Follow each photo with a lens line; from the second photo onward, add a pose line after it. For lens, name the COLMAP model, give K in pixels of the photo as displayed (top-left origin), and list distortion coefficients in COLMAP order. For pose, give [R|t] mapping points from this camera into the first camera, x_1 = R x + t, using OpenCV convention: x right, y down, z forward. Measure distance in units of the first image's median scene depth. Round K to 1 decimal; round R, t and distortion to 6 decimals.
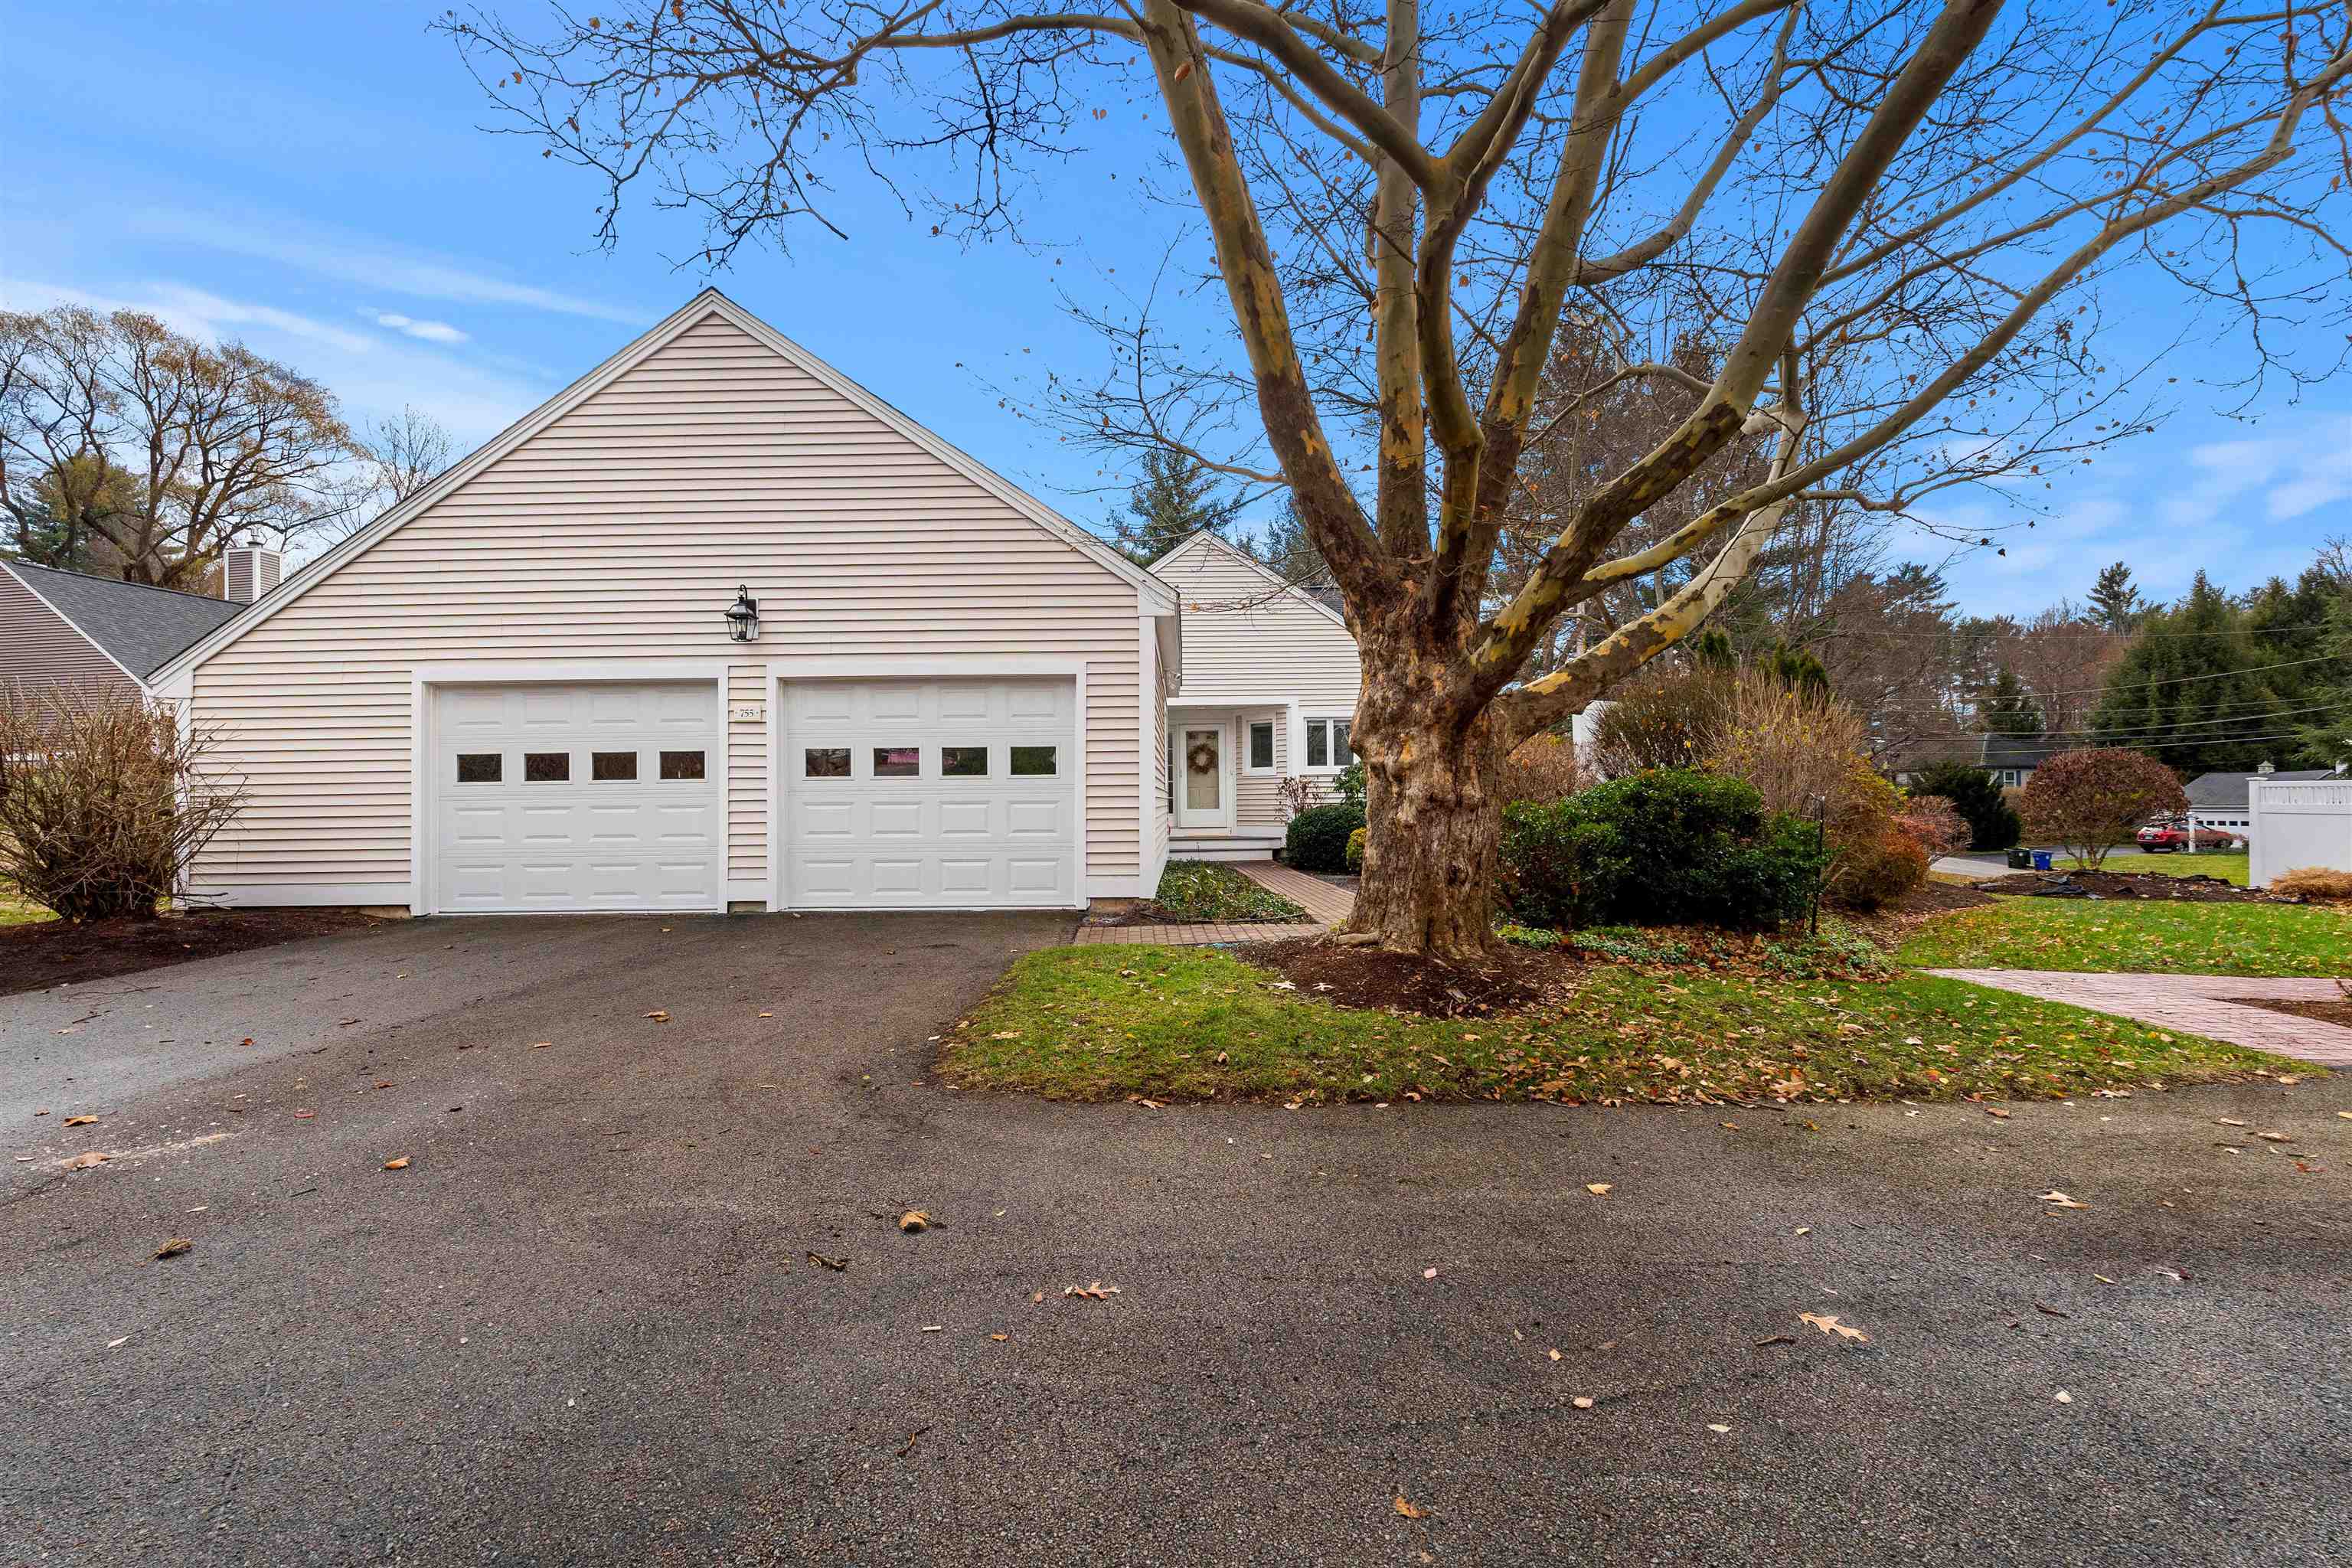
lens RADIAL K [[1034.1, 0, 1176.0], [0, 1034.1, 784.0], [0, 0, 1]] dist [-0.003467, 0.000119]
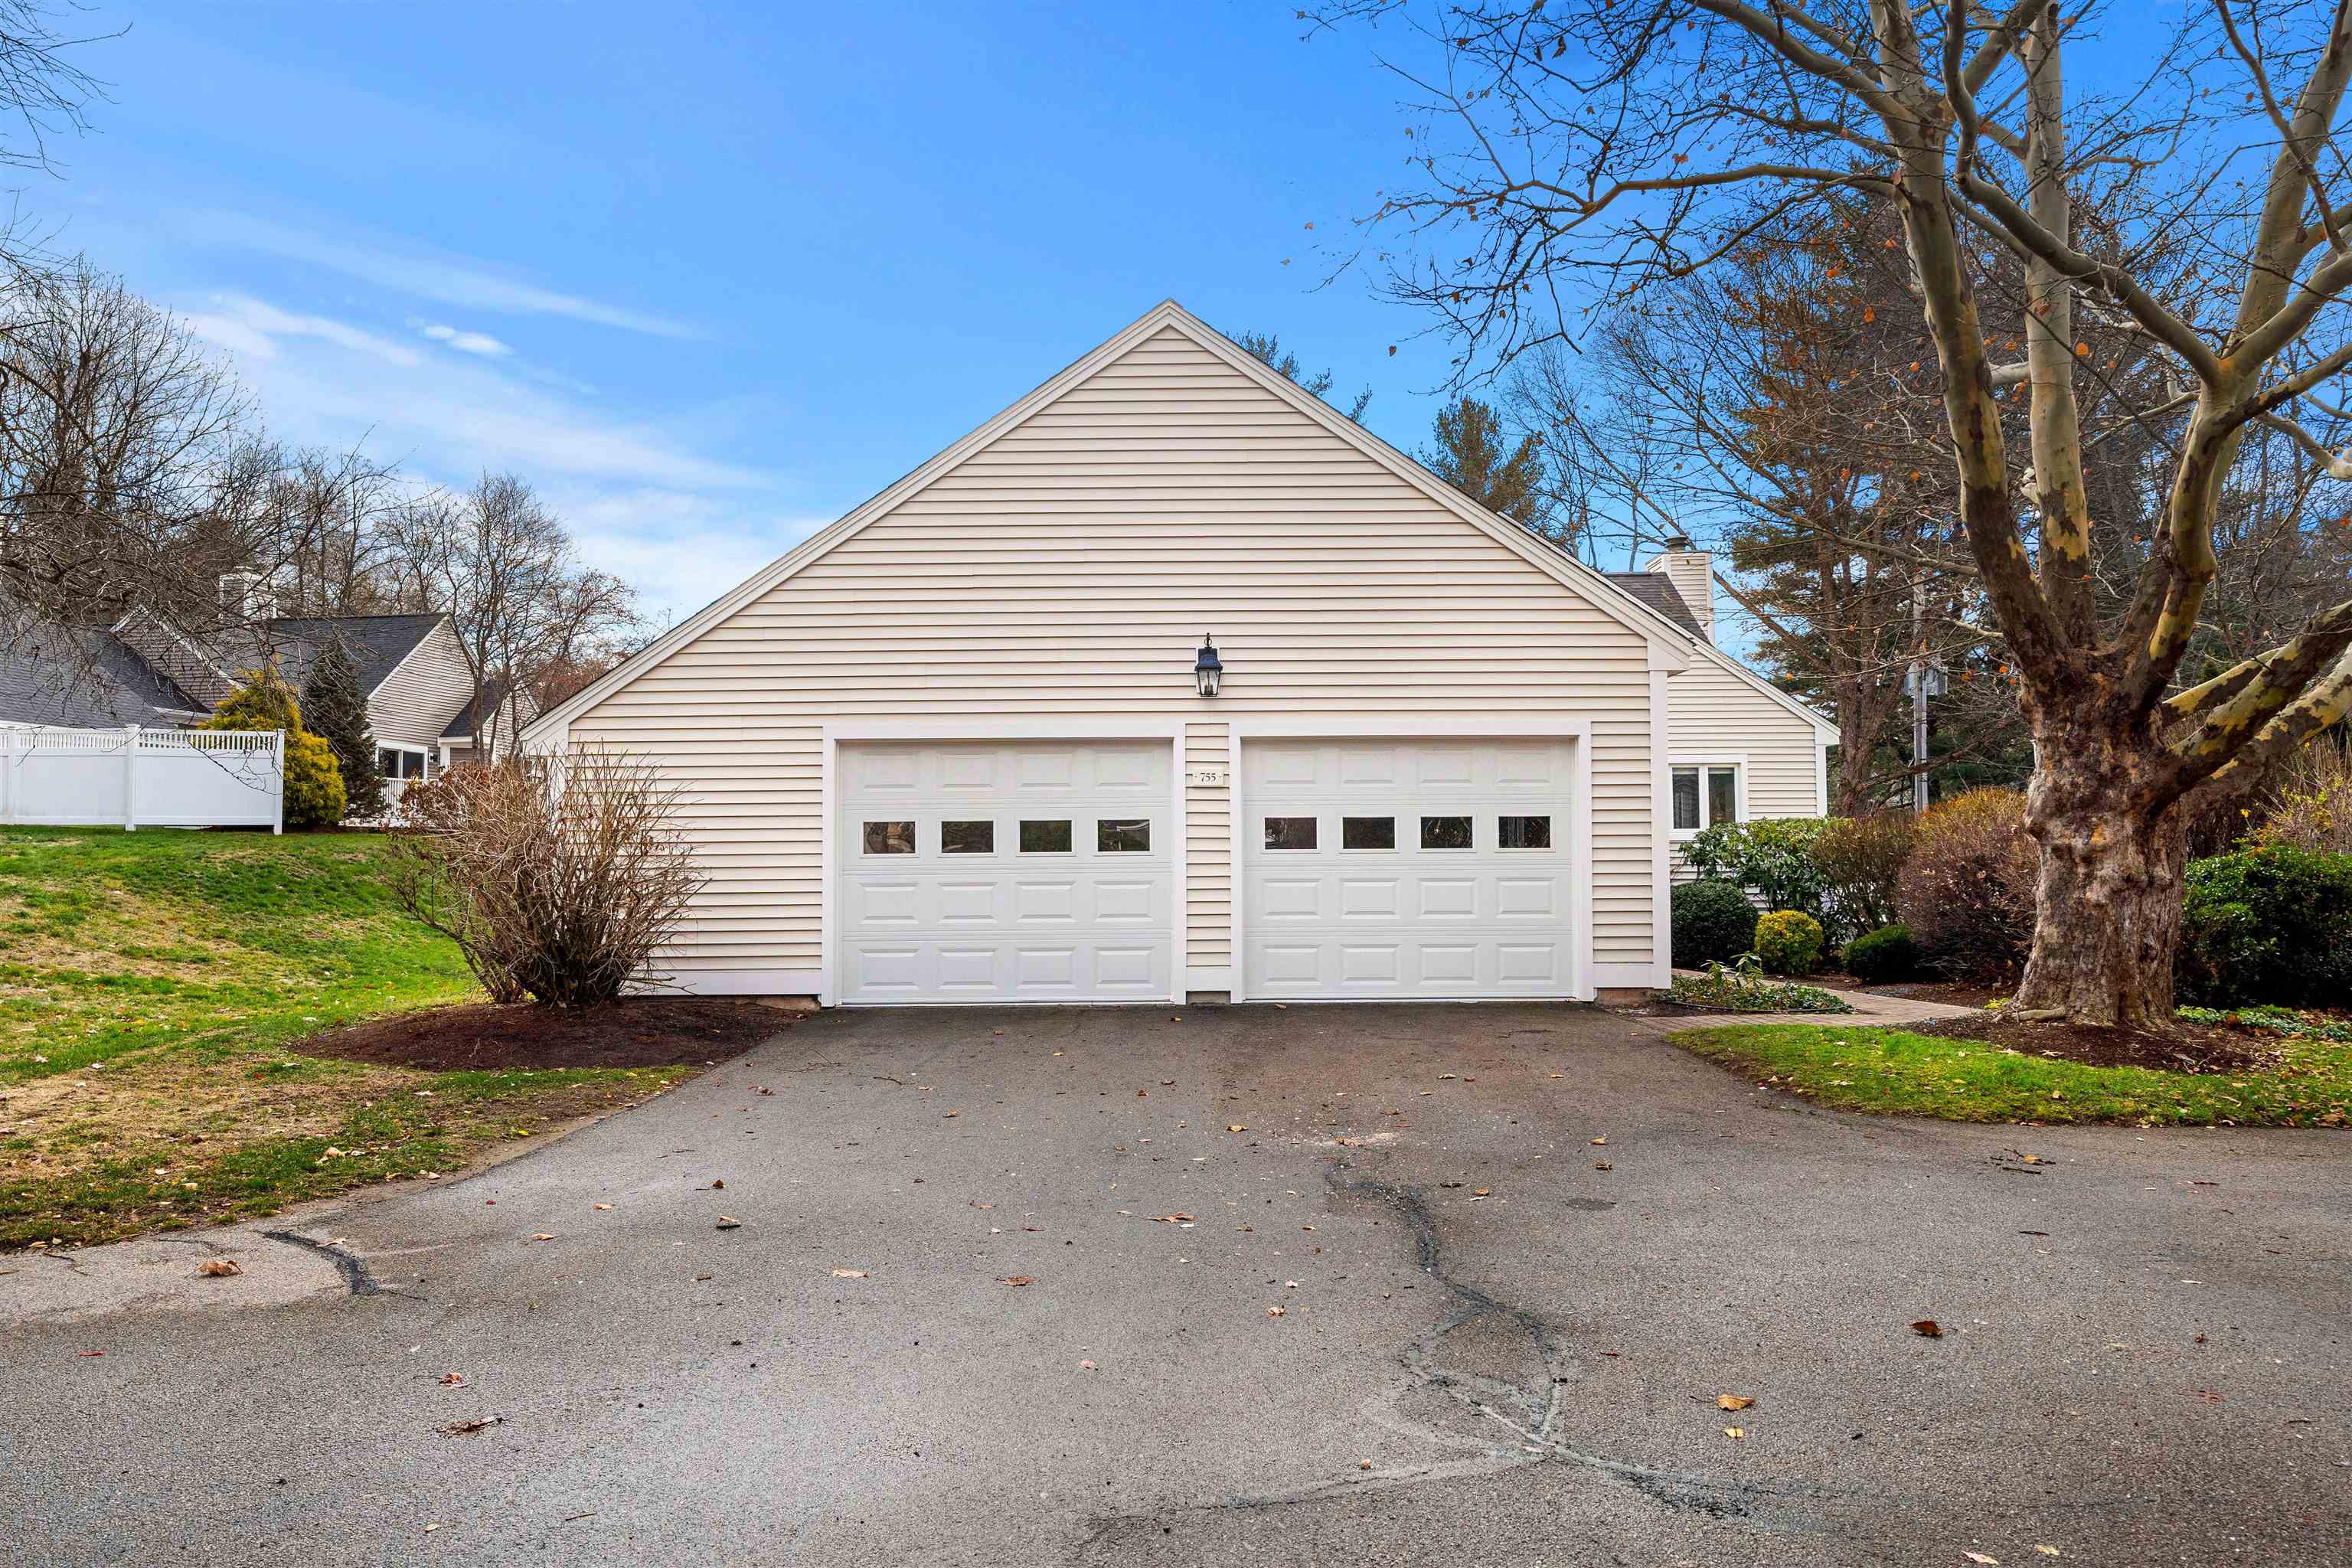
lens RADIAL K [[1706.2, 0, 1176.0], [0, 1706.2, 784.0], [0, 0, 1]] dist [0.004365, 0.004674]
pose [[0.999818, 0.004269, 0.018575, -0.472716], [-0.003625, 0.999395, -0.034580, -0.012150], [-0.018711, 0.034506, 0.999229, -0.458277]]
